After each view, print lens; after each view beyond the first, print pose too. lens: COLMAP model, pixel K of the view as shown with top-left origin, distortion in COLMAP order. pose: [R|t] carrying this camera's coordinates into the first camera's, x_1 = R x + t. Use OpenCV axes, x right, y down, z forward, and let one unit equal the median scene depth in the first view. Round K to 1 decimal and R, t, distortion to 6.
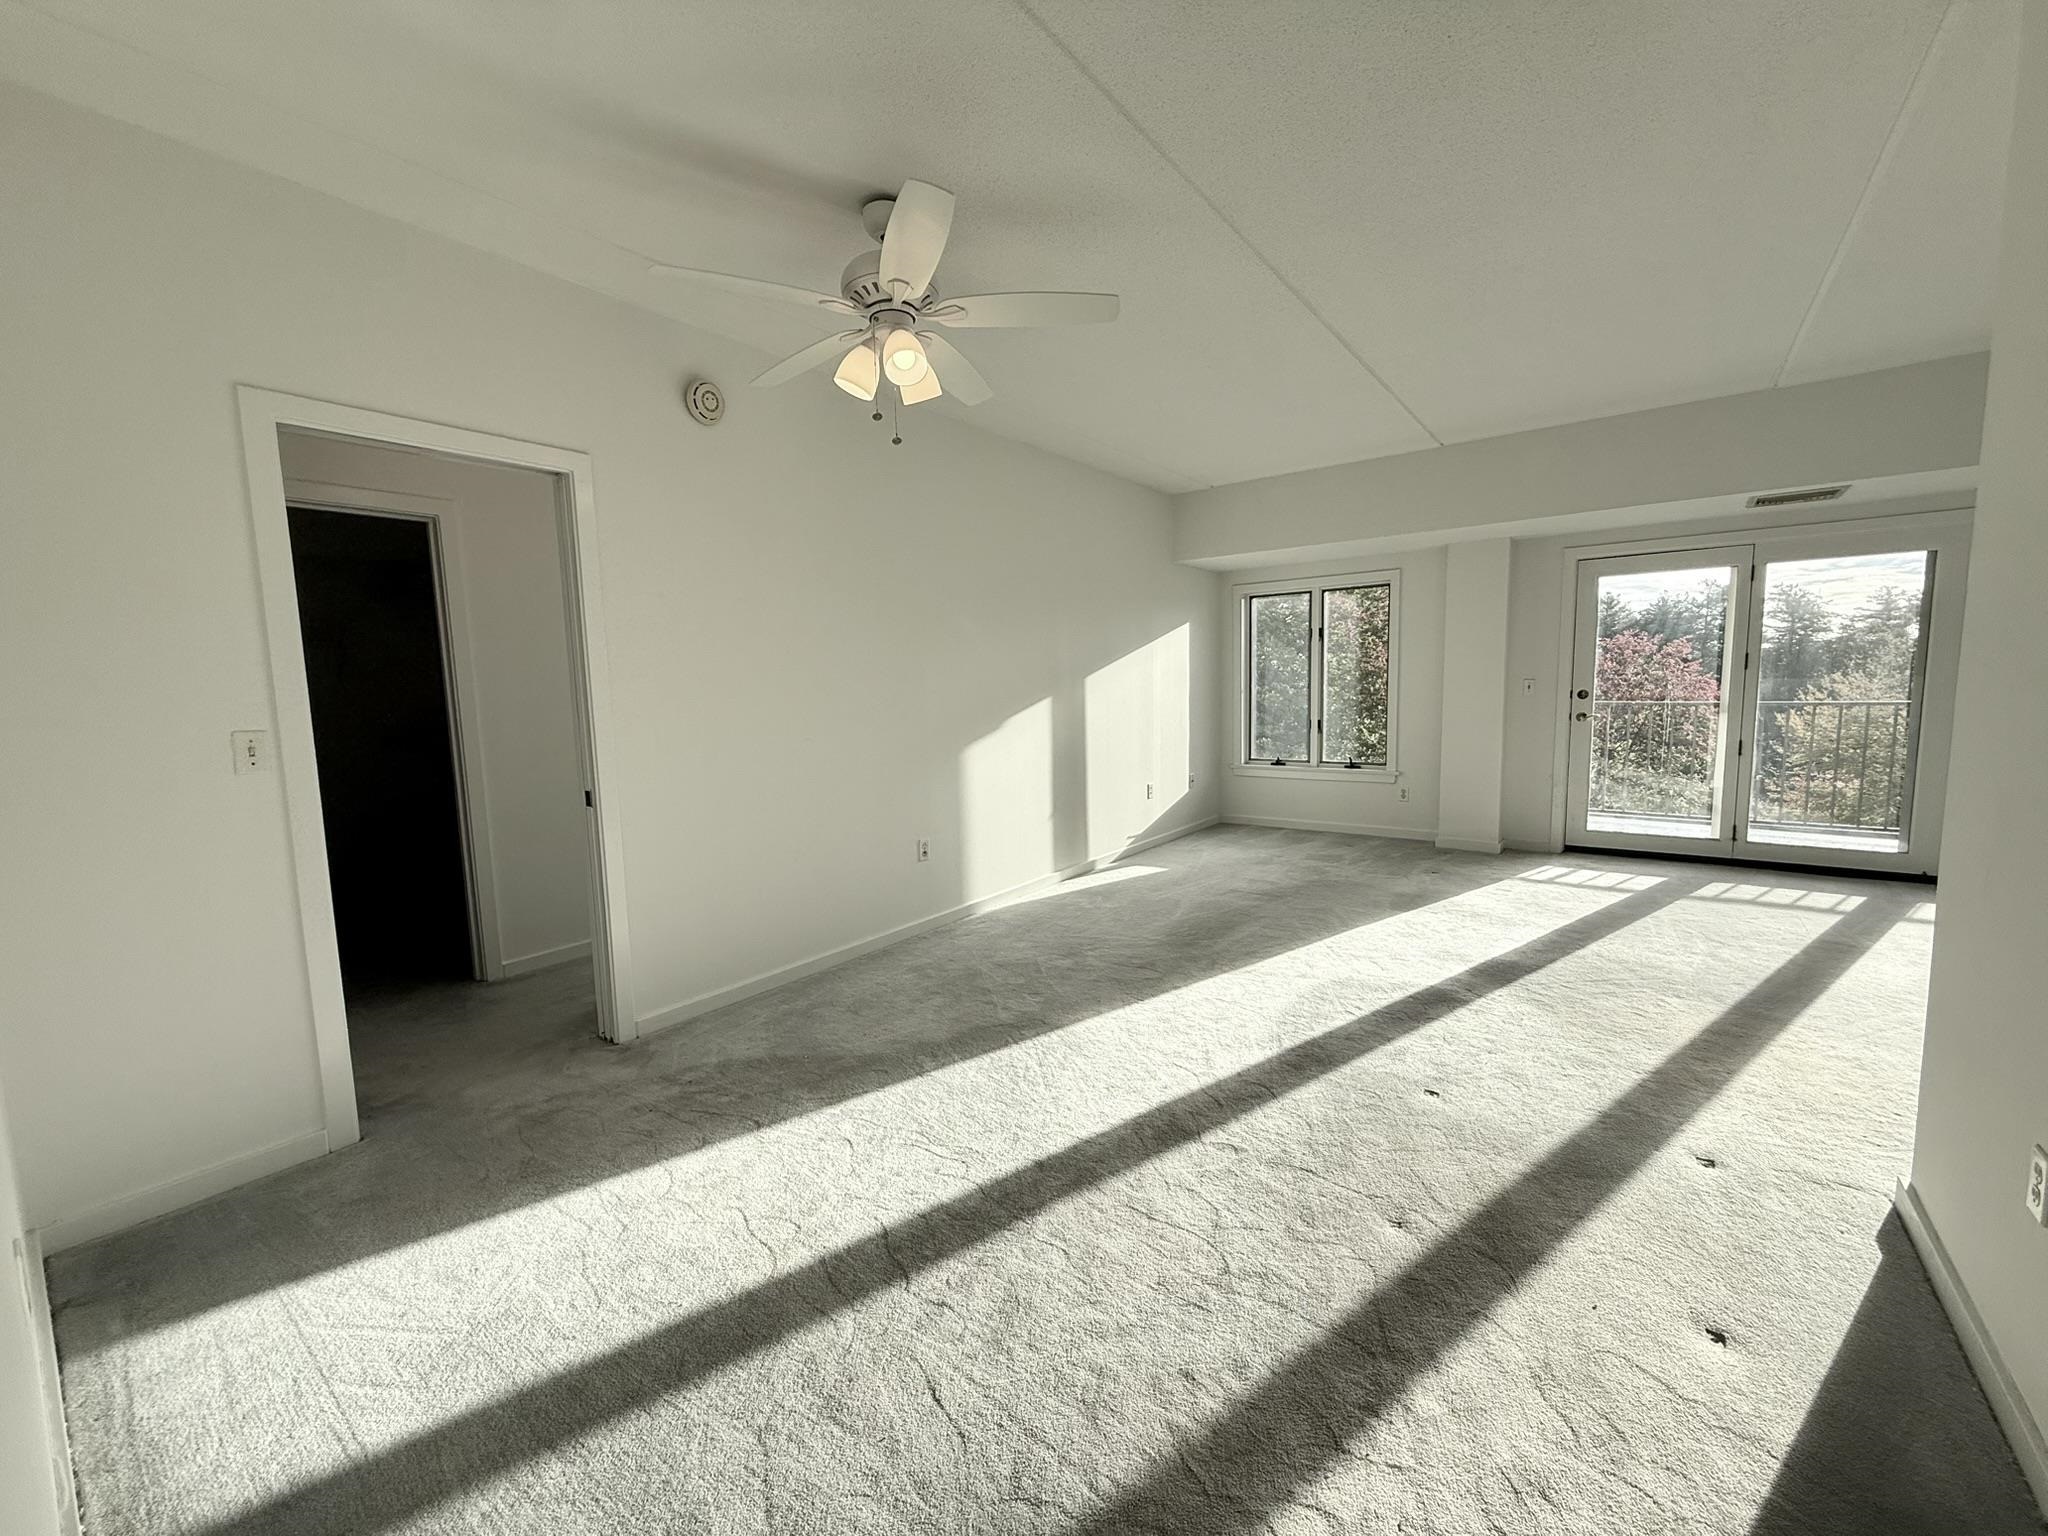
lens RADIAL K [[817.7, 0, 1022.8], [0, 817.7, 771.0], [0, 0, 1]] dist [0.000072, 0.000621]
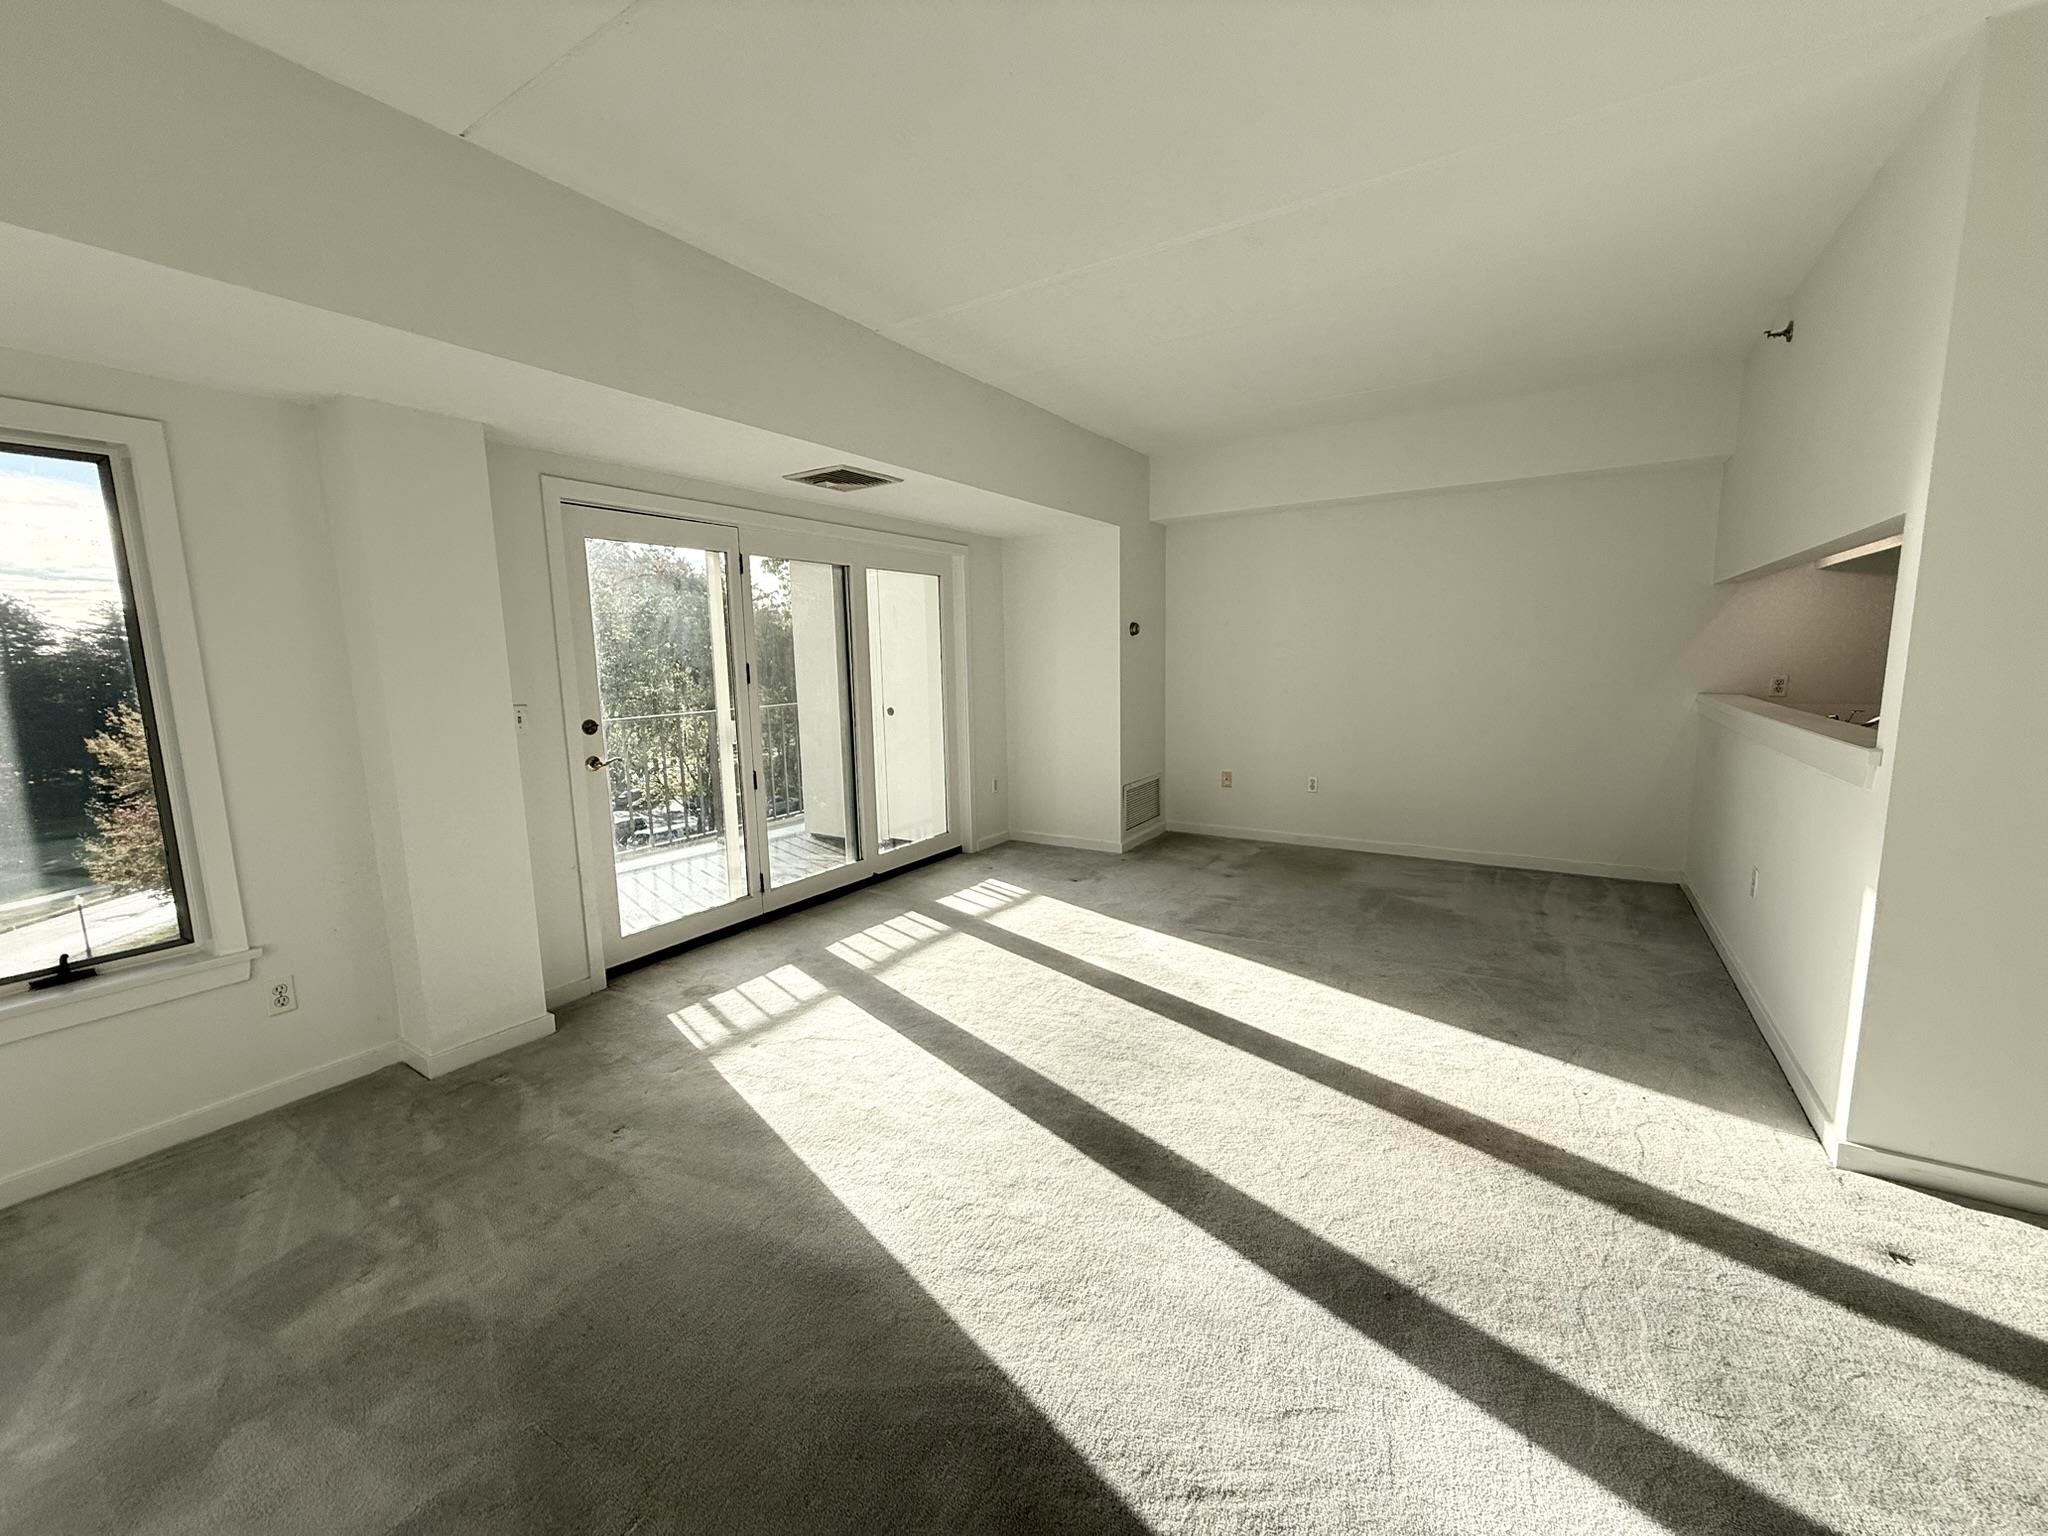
lens RADIAL K [[817.7, 0, 1010.4], [0, 817.7, 760.9], [0, 0, 1]] dist [0.000072, 0.000621]
pose [[-0.076323, -0.098761, 0.992180, 0.049577], [0.131405, 0.985407, 0.108195, -0.094444], [-0.988386, 0.138635, -0.062232, 0.737767]]
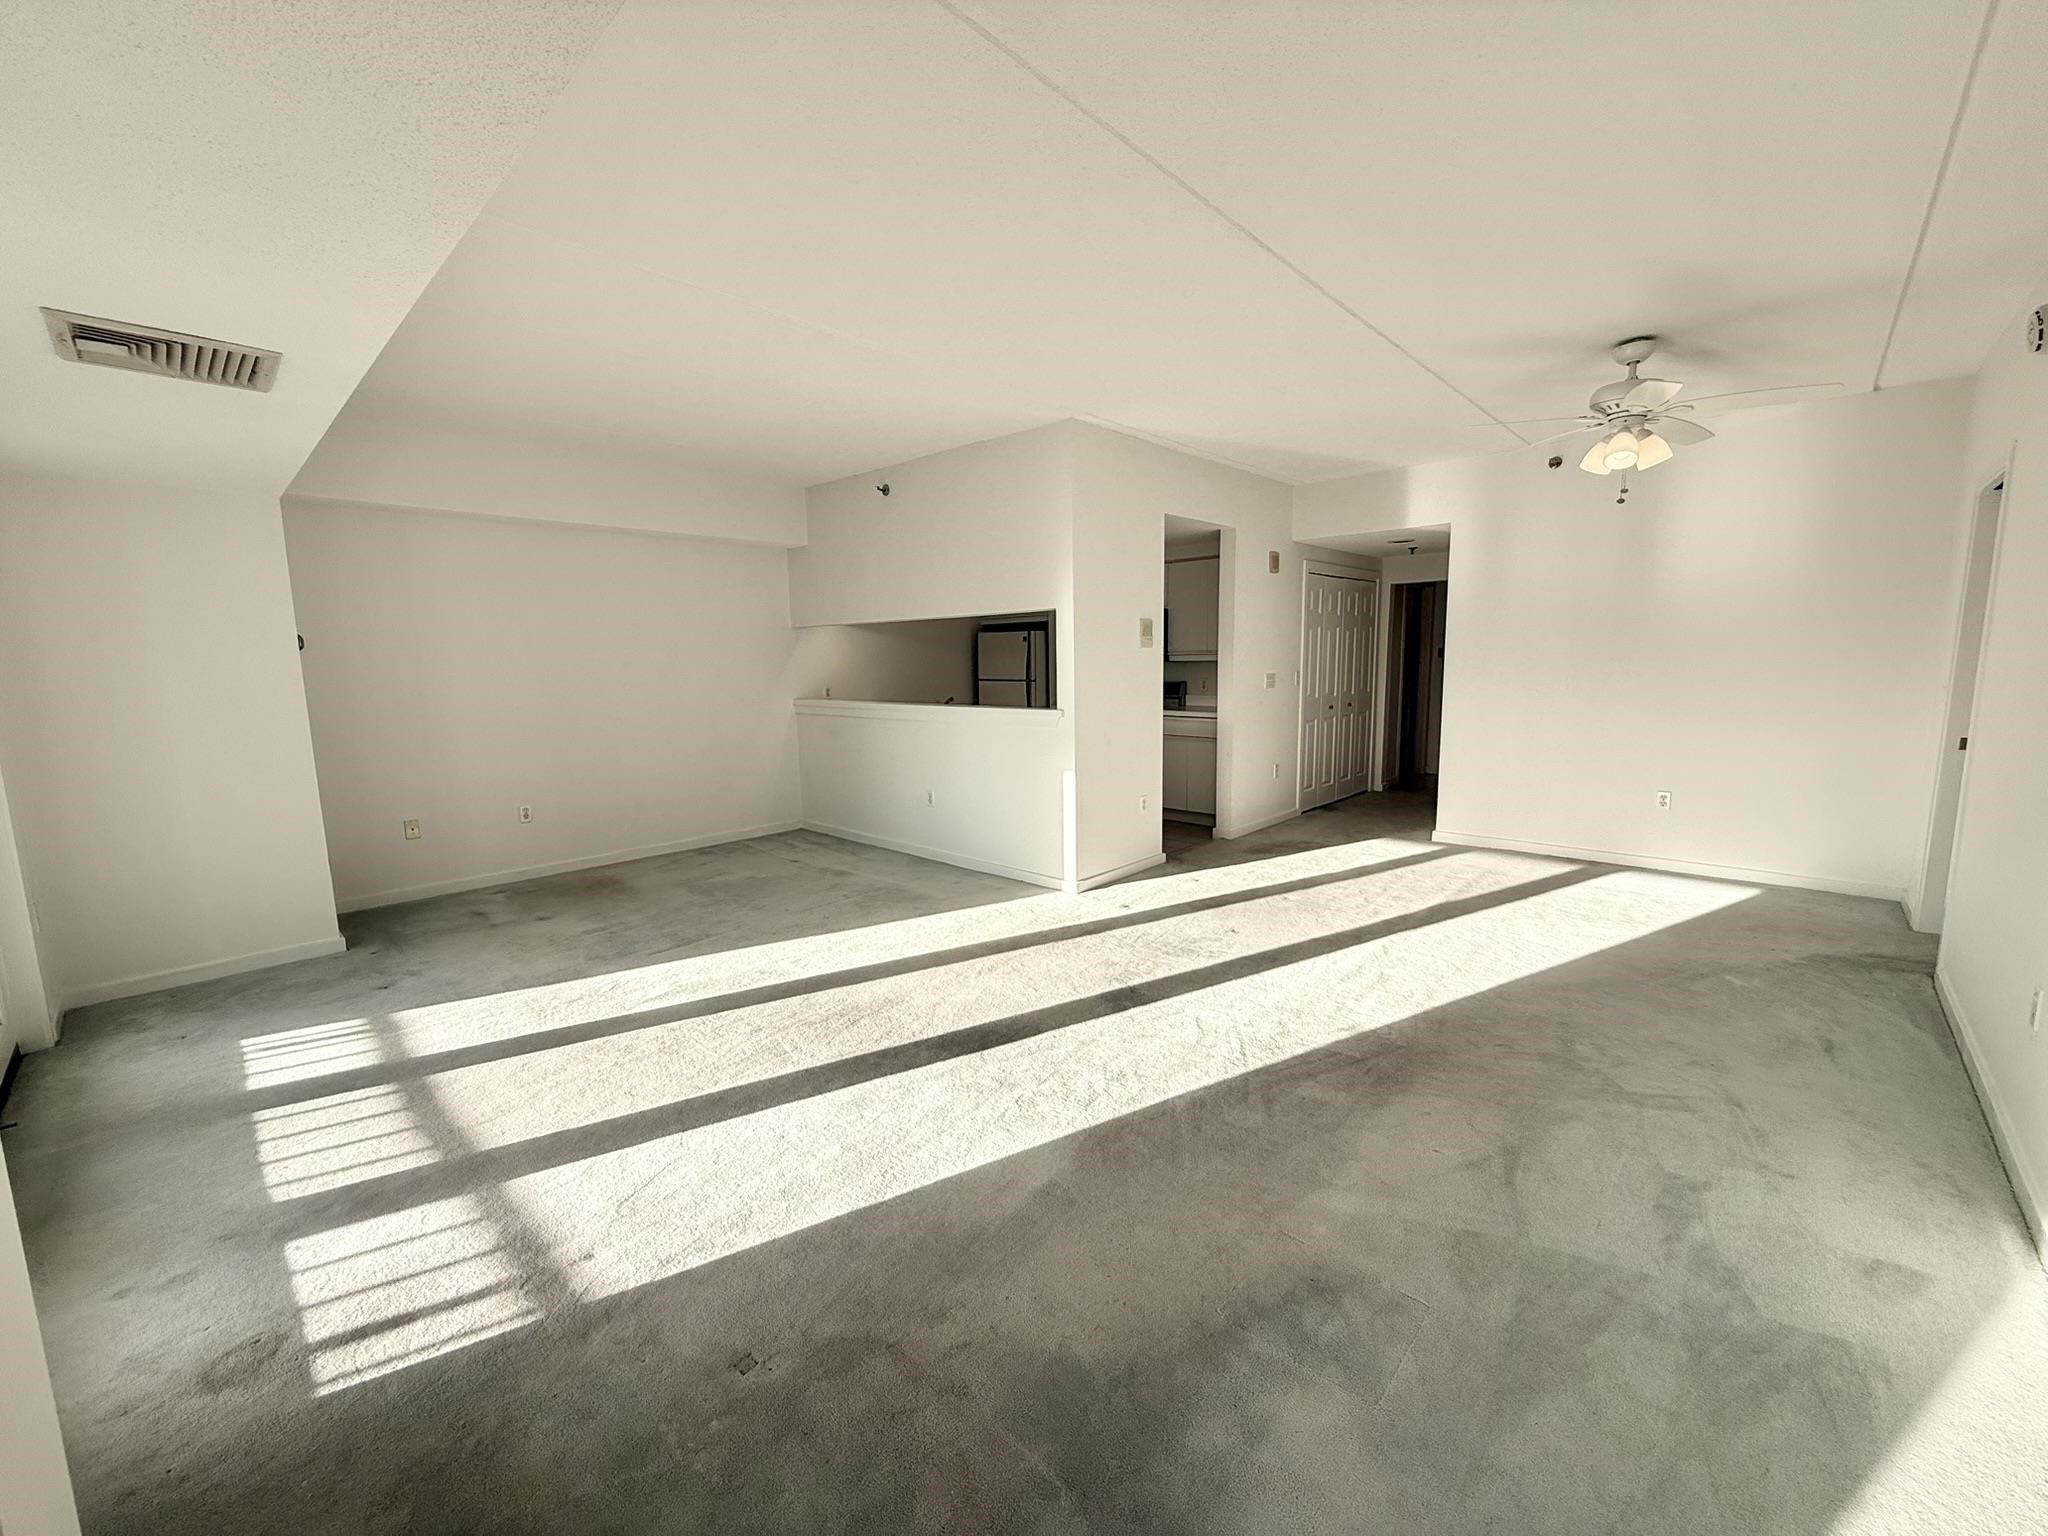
lens RADIAL K [[817.7, 0, 1024.1], [0, 817.7, 771.5], [0, 0, 1]] dist [0.000072, 0.000621]
pose [[-0.993957, 0.032190, 0.104941, 0.336142], [0.056767, 0.969004, 0.240433, -0.150702], [-0.093949, 0.244937, -0.964976, 1.156014]]
